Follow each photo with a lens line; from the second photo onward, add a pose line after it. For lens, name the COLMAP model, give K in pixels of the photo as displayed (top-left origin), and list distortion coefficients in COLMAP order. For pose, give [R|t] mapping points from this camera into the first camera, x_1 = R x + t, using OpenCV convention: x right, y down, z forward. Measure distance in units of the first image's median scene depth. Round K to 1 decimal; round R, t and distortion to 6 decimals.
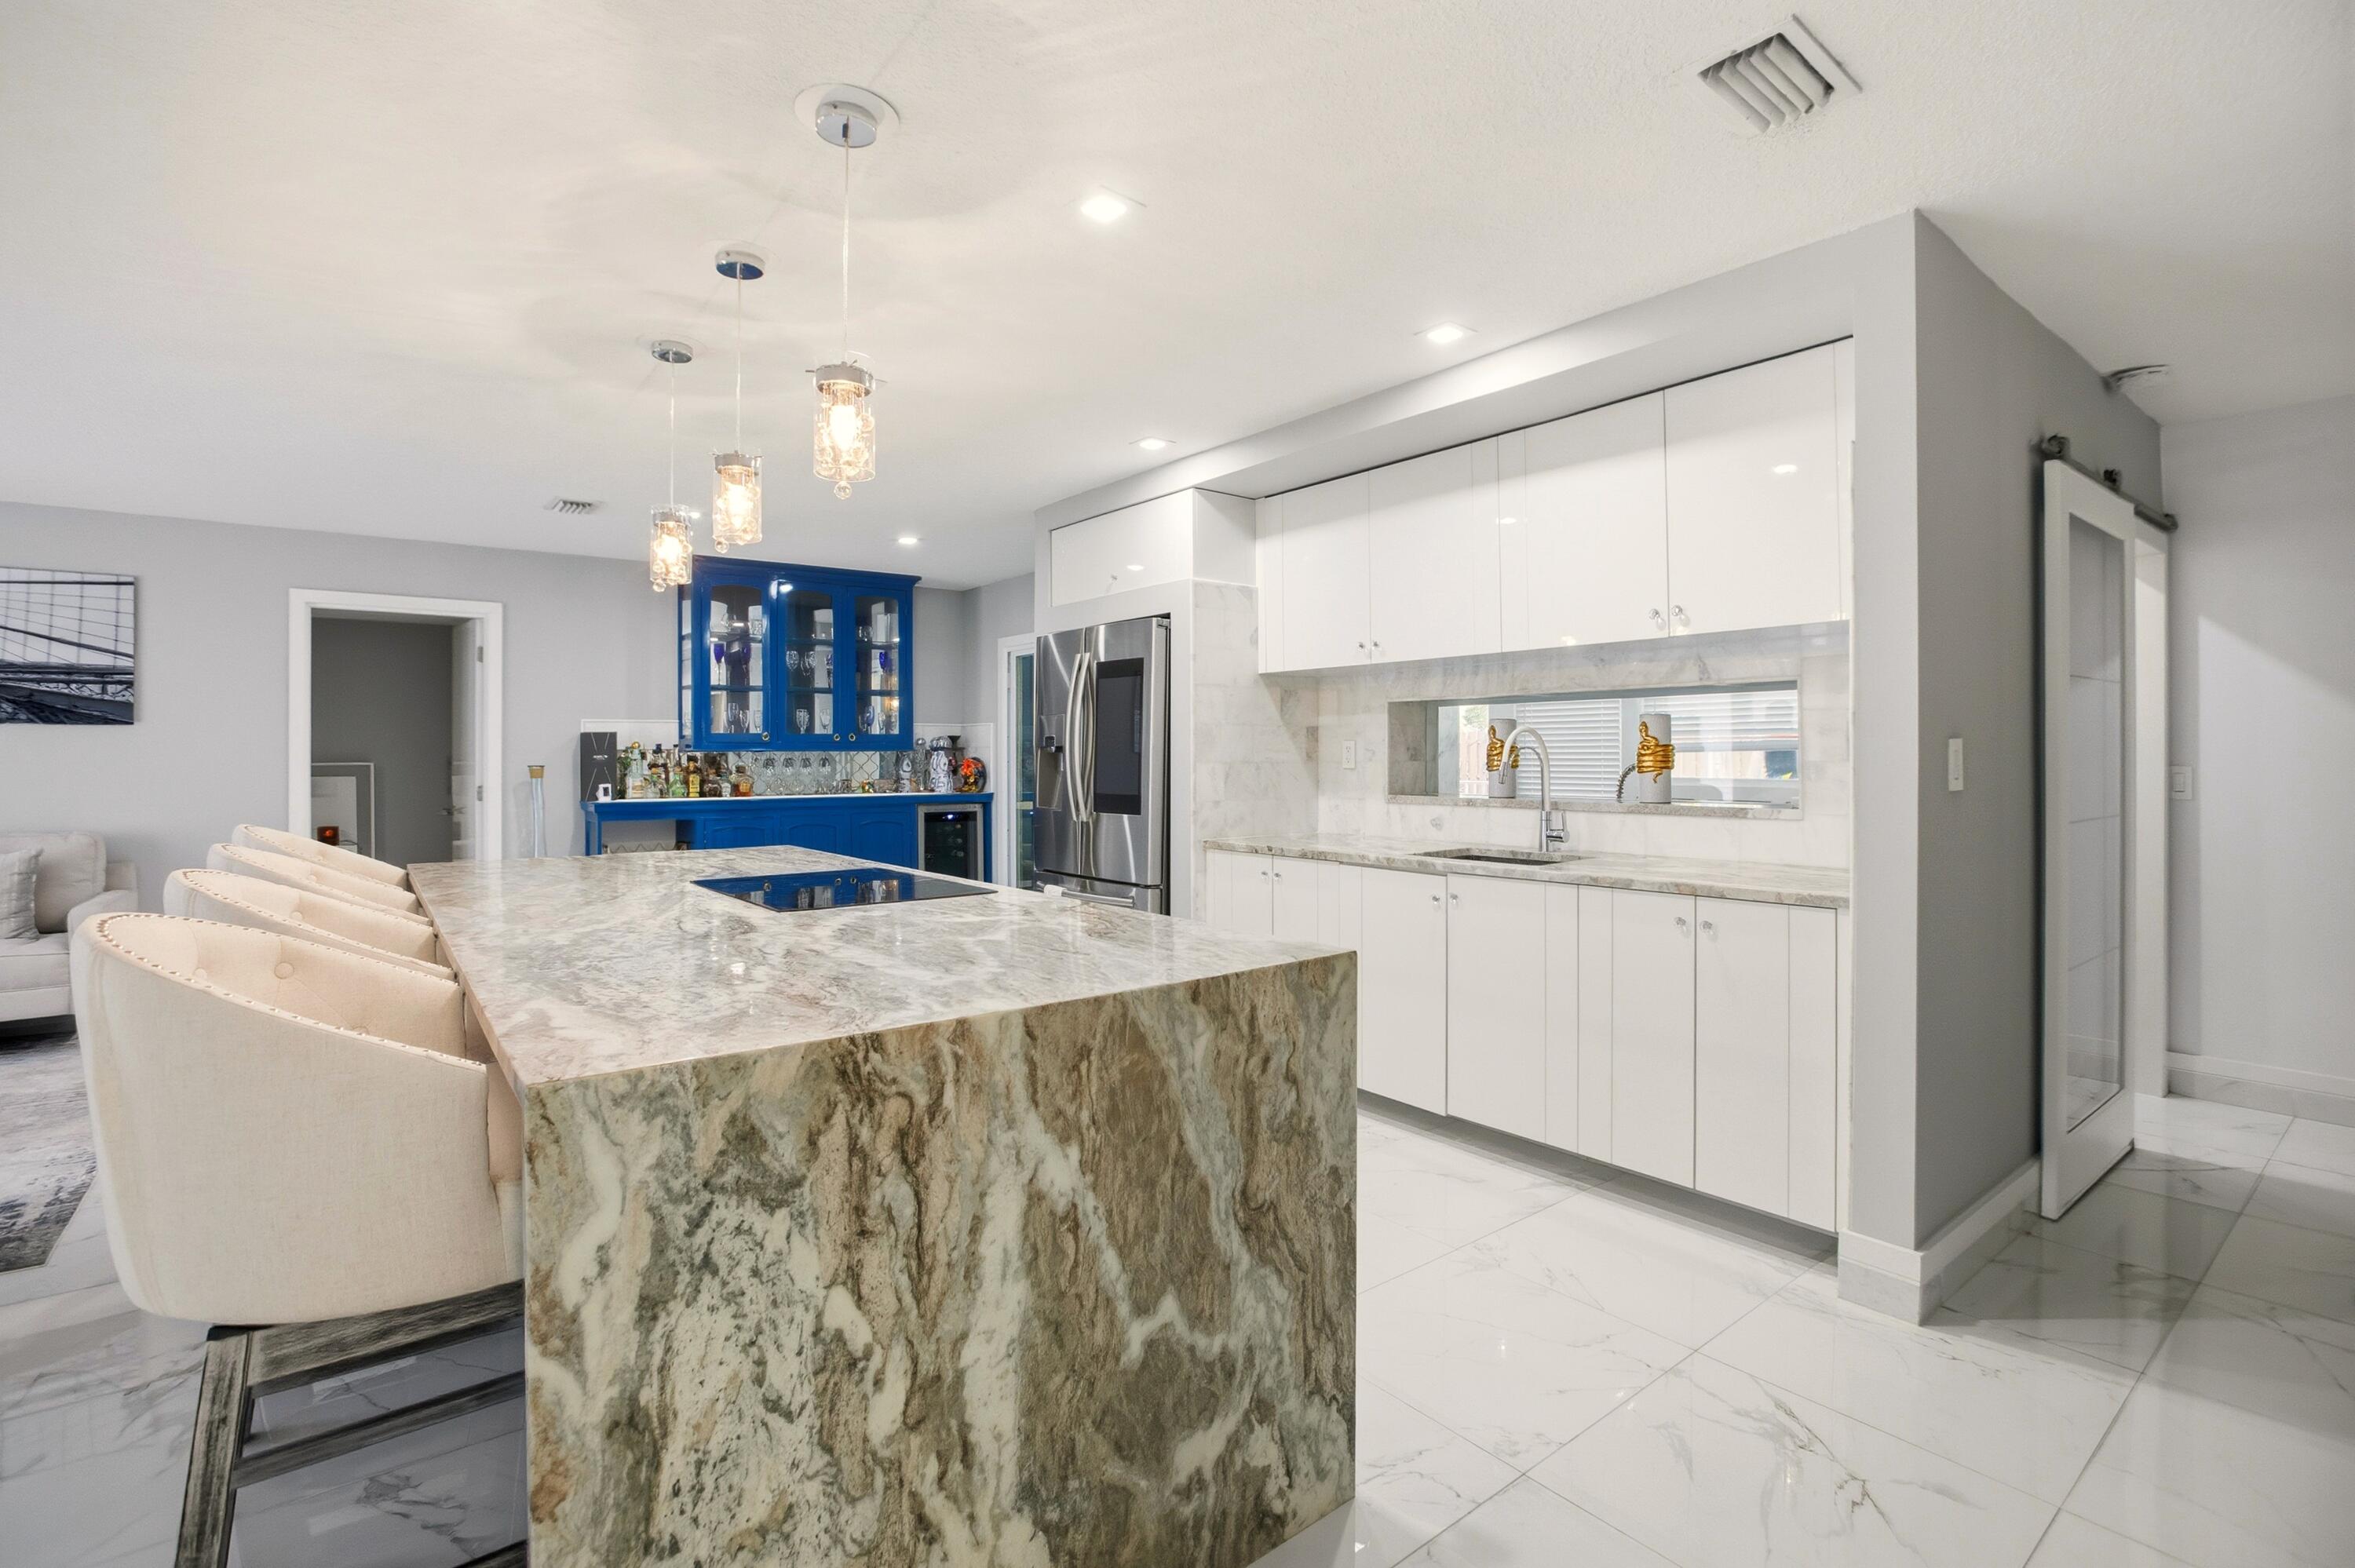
lens RADIAL K [[1062.0, 0, 1181.5], [0, 1062.0, 741.6], [0, 0, 1]] dist [0.000456, -0.000009]
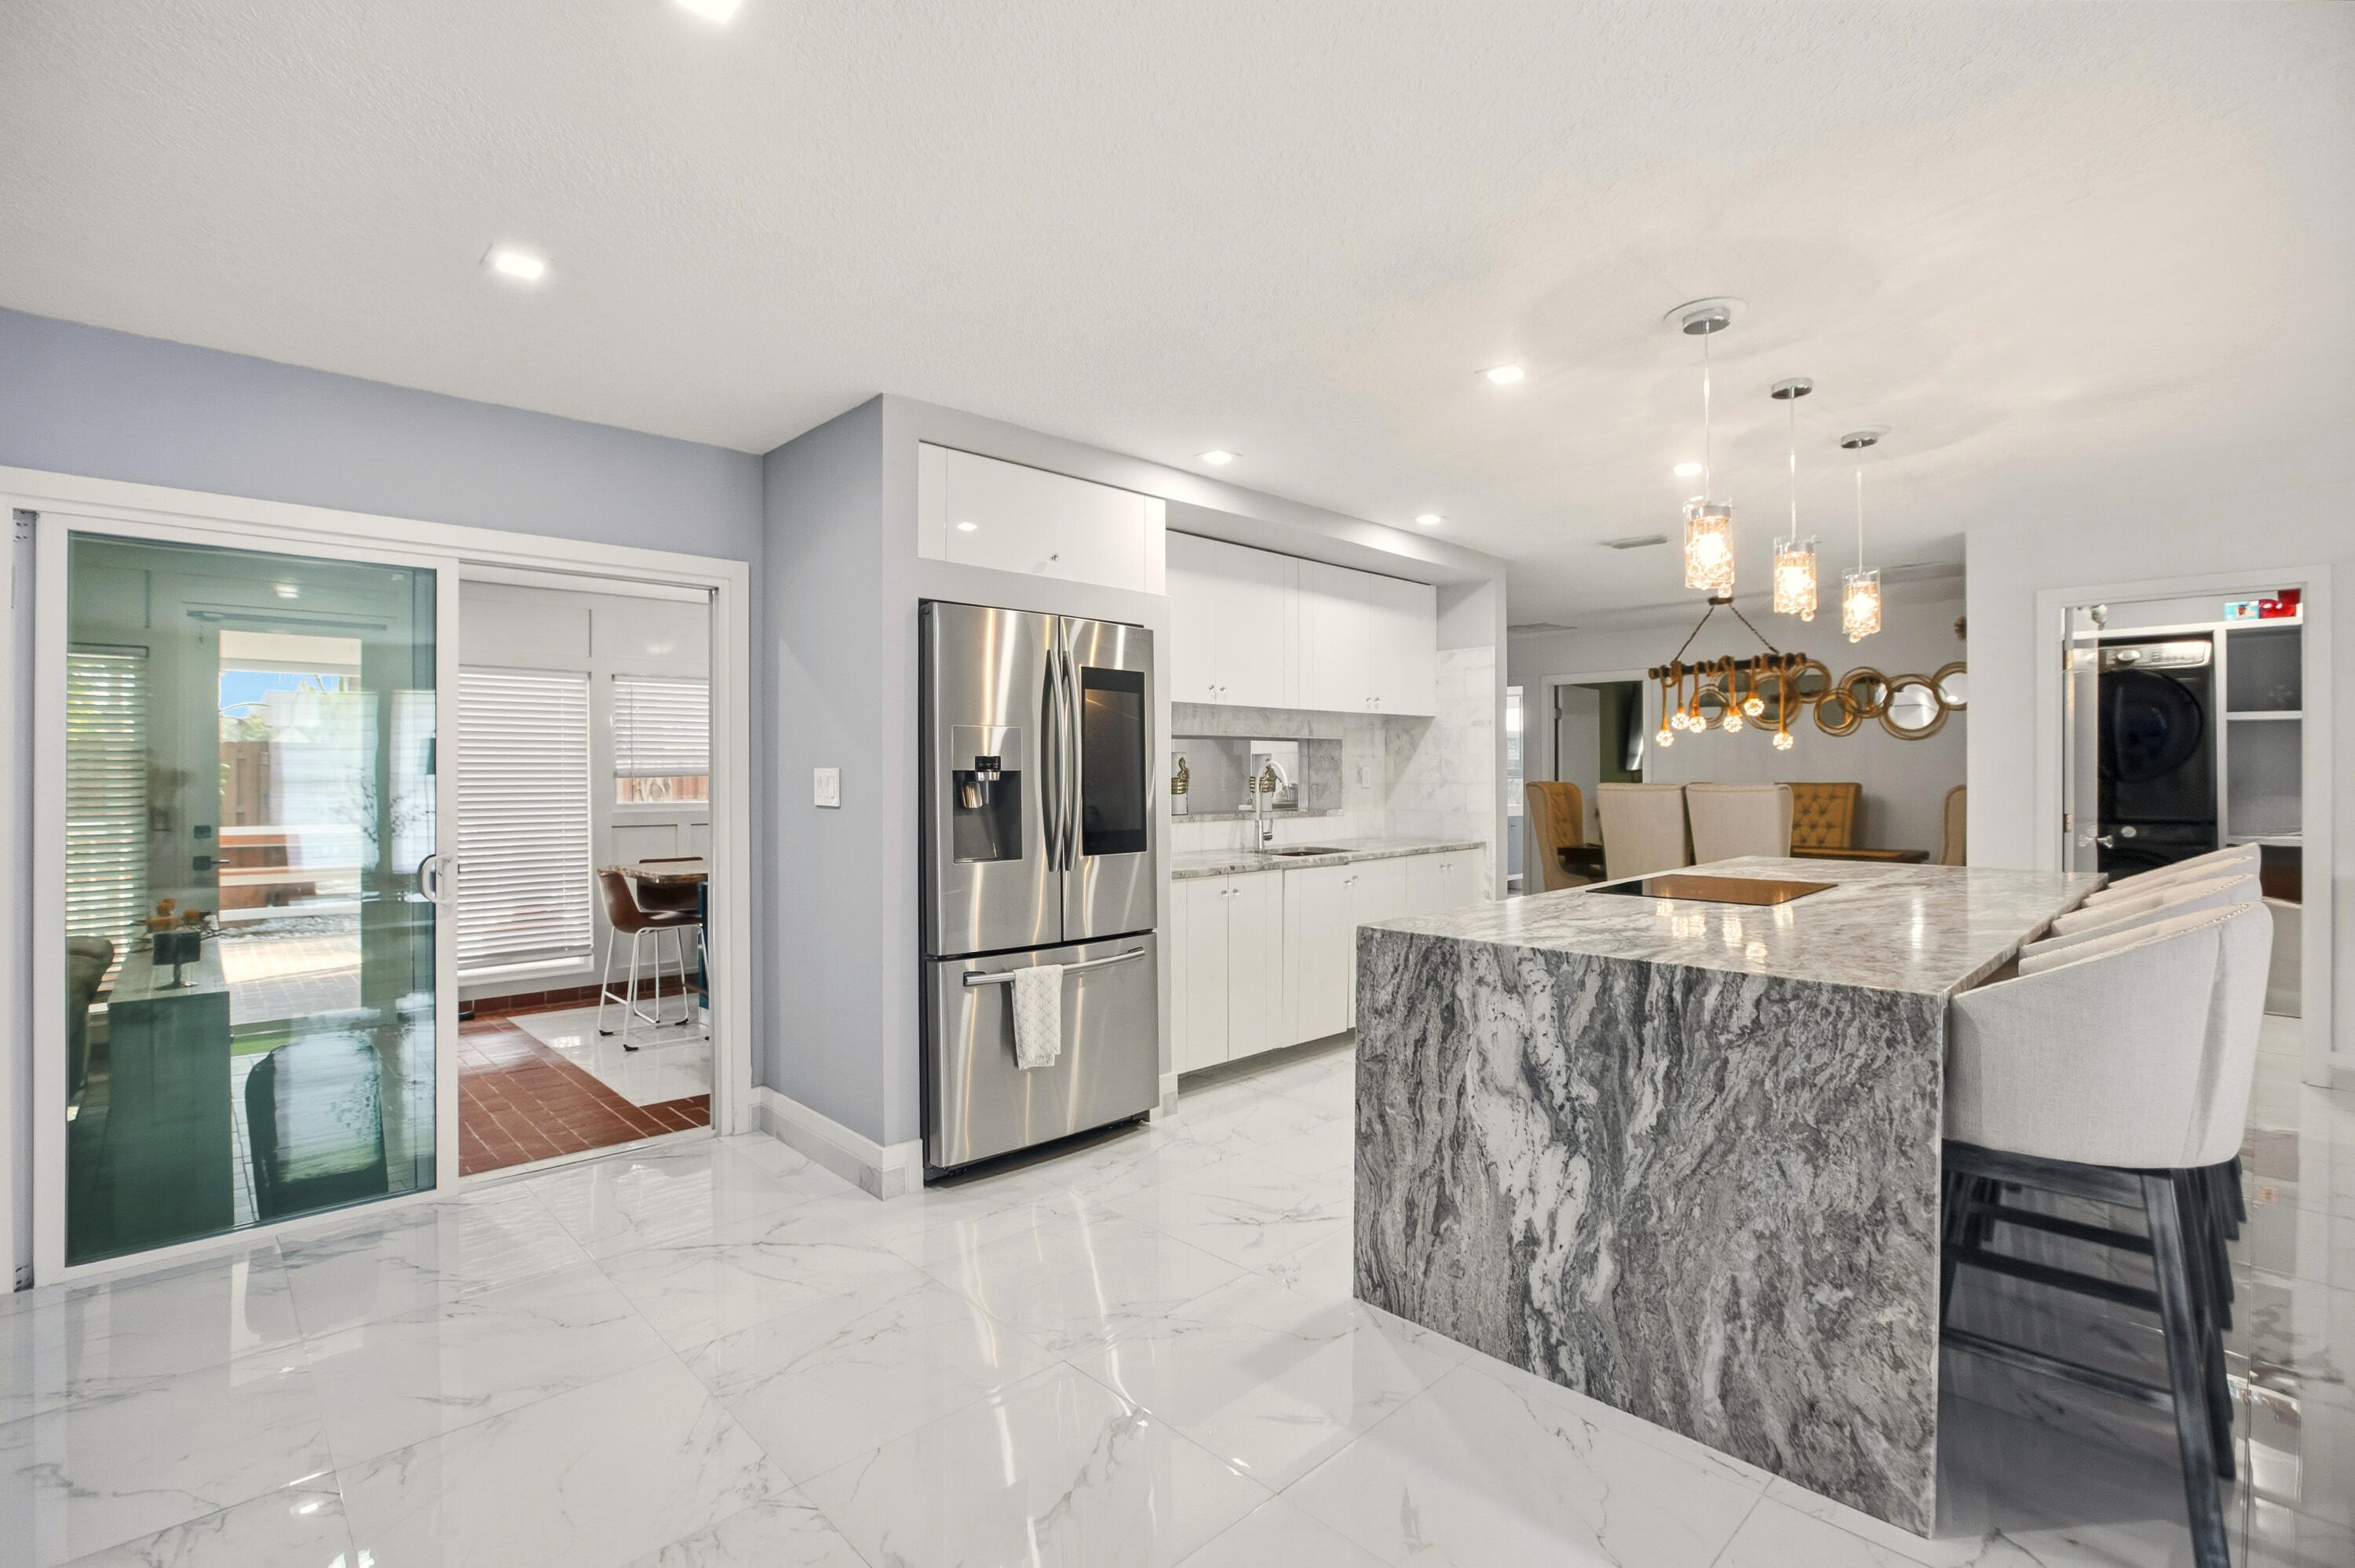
lens RADIAL K [[1096.8, 0, 1177.5], [0, 1096.8, 784.0], [0, 0, 1]] dist [-0.000424, 0.000007]
pose [[-0.092043, -0.001711, 0.995754, -1.063958], [-0.002950, 0.999995, 0.001446, 0.014675], [-0.995751, -0.002804, -0.092048, 1.186475]]
